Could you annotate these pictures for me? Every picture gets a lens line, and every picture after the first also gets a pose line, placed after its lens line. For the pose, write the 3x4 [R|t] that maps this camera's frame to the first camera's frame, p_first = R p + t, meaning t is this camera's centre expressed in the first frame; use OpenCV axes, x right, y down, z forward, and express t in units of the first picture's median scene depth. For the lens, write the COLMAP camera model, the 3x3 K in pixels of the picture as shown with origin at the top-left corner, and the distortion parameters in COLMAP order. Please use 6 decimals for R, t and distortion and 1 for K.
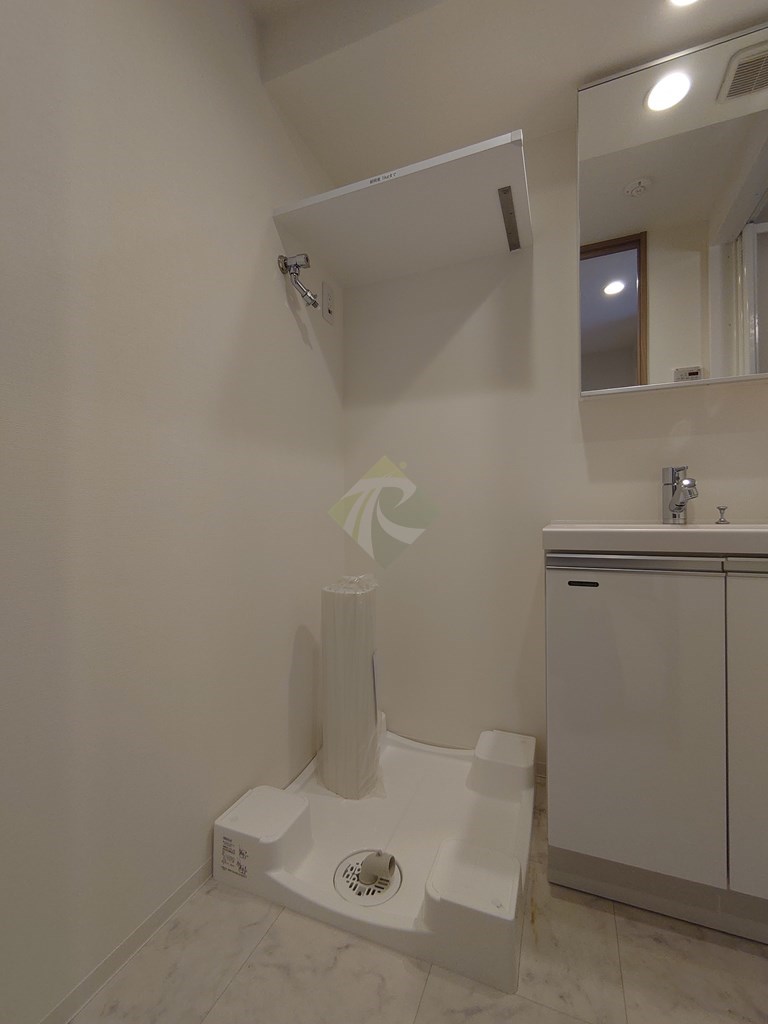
lens RADIAL K [[437.9, 0, 384.6], [0, 437.9, 515.5], [0, 0, 1]] dist [0.002488, -0.001381]
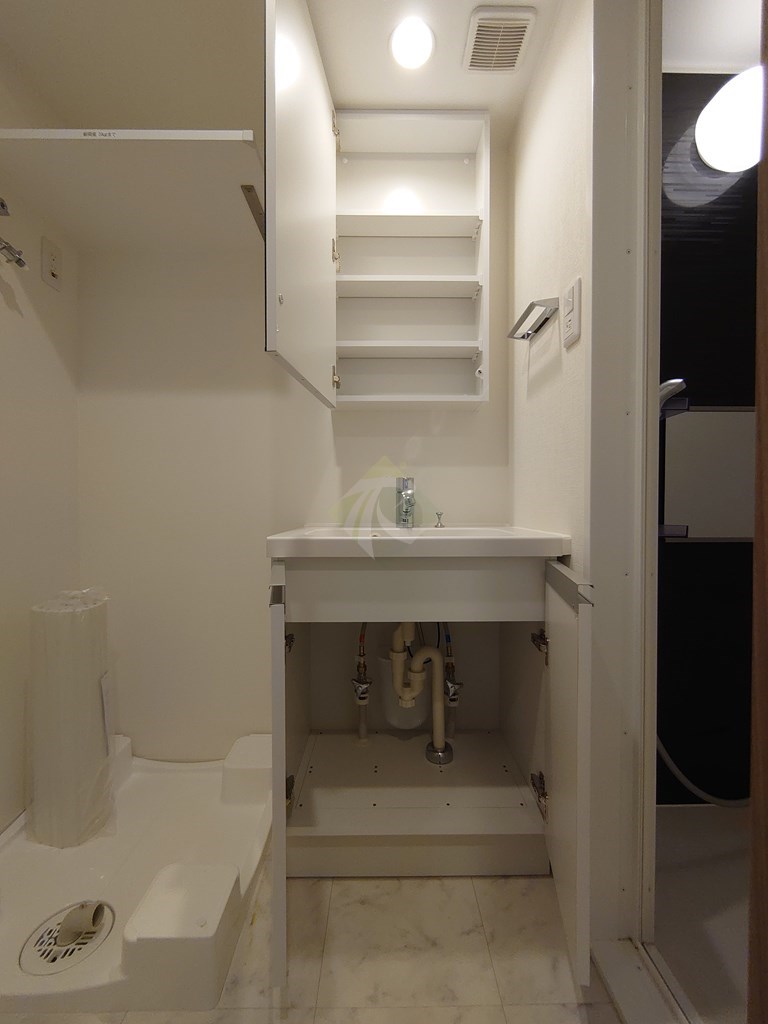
lens RADIAL K [[437.9, 0, 390.6], [0, 437.9, 513.9], [0, 0, 1]] dist [0.002488, -0.001381]
pose [[0.924749, -0.000152, 0.380577, 0.195102], [-0.006596, 0.999843, 0.016427, -0.034390], [-0.380520, -0.017701, 0.924603, -0.036332]]
